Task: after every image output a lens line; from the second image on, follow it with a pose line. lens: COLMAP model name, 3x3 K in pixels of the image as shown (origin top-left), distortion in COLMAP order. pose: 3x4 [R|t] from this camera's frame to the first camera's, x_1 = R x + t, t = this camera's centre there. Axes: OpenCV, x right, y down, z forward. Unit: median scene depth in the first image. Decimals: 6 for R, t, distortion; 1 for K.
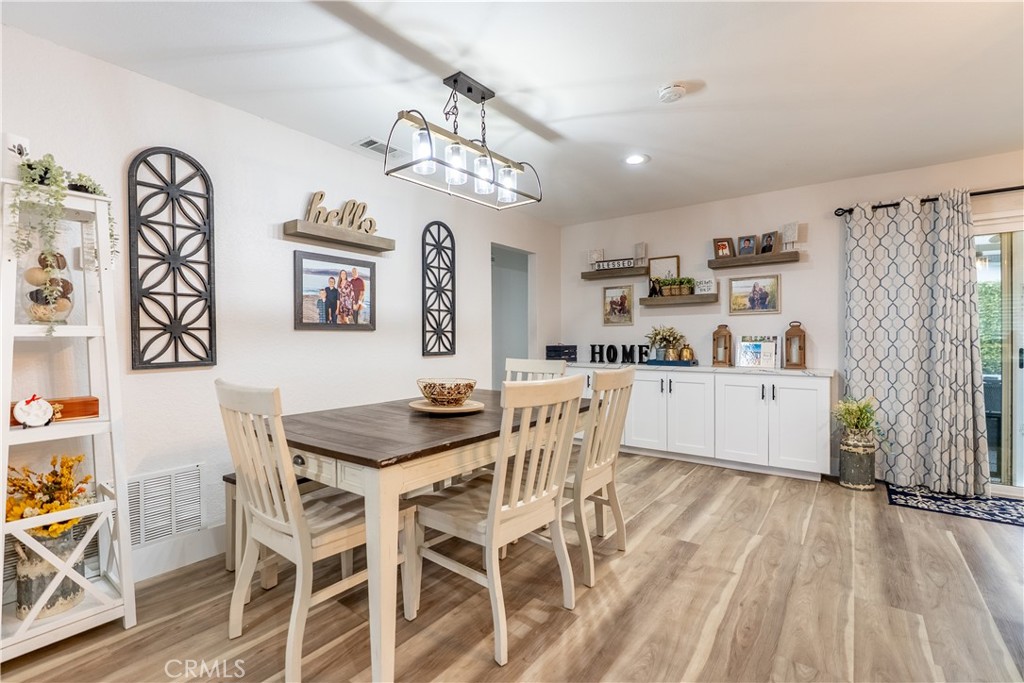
lens RADIAL K [[461.7, 0, 510.4], [0, 461.7, 340.1], [0, 0, 1]] dist [-0.009322, 0.002047]
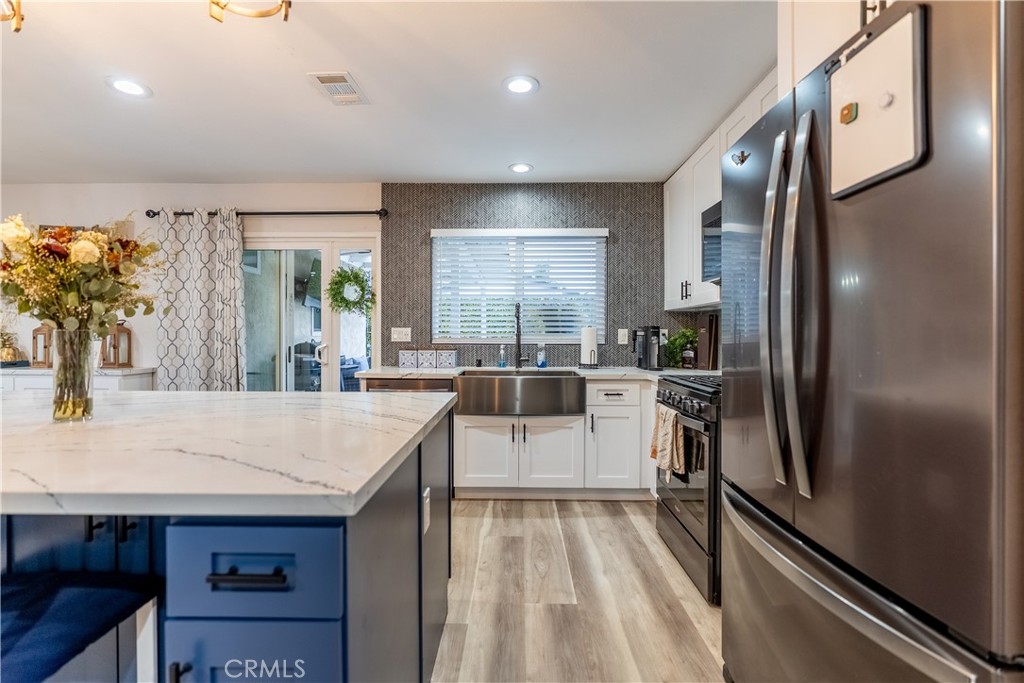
lens RADIAL K [[461.7, 0, 512.1], [0, 461.7, 338.7], [0, 0, 1]] dist [-0.009322, 0.002047]
pose [[0.809566, 0.004741, 0.587010, 0.726808], [-0.004990, 0.999987, -0.001195, -0.003669], [-0.587008, -0.001962, 0.809579, -0.279031]]
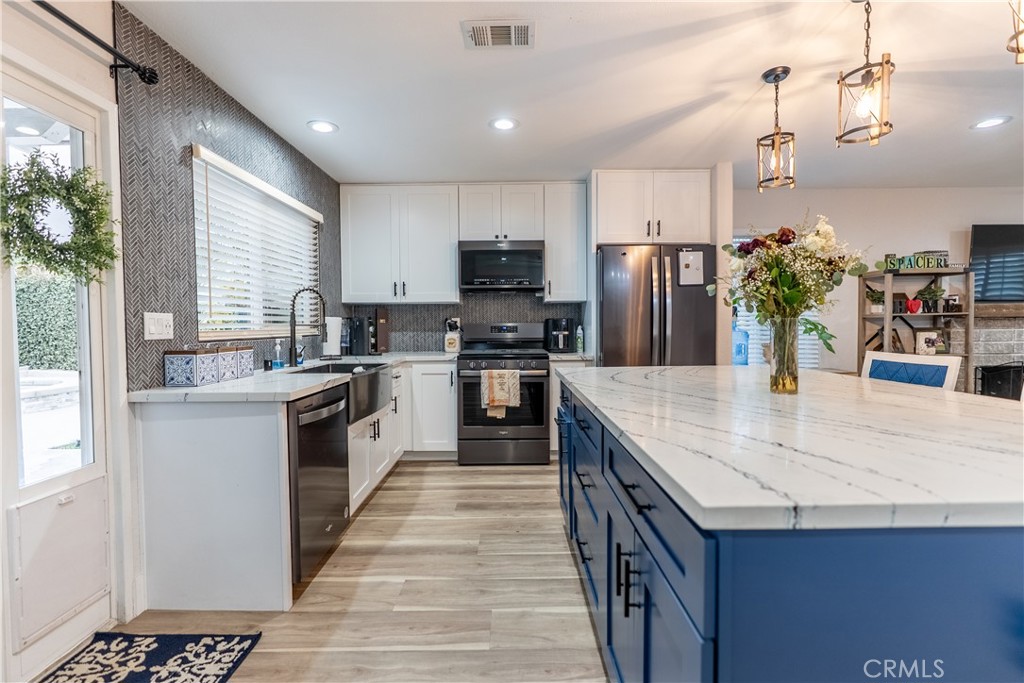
lens RADIAL K [[461.7, 0, 510.0], [0, 461.7, 338.7], [0, 0, 1]] dist [-0.009322, 0.002047]
pose [[-0.597936, -0.012847, 0.801441, 0.476566], [0.016691, 0.999455, 0.028475, -0.006142], [-0.801370, 0.030403, -0.597395, 0.641696]]
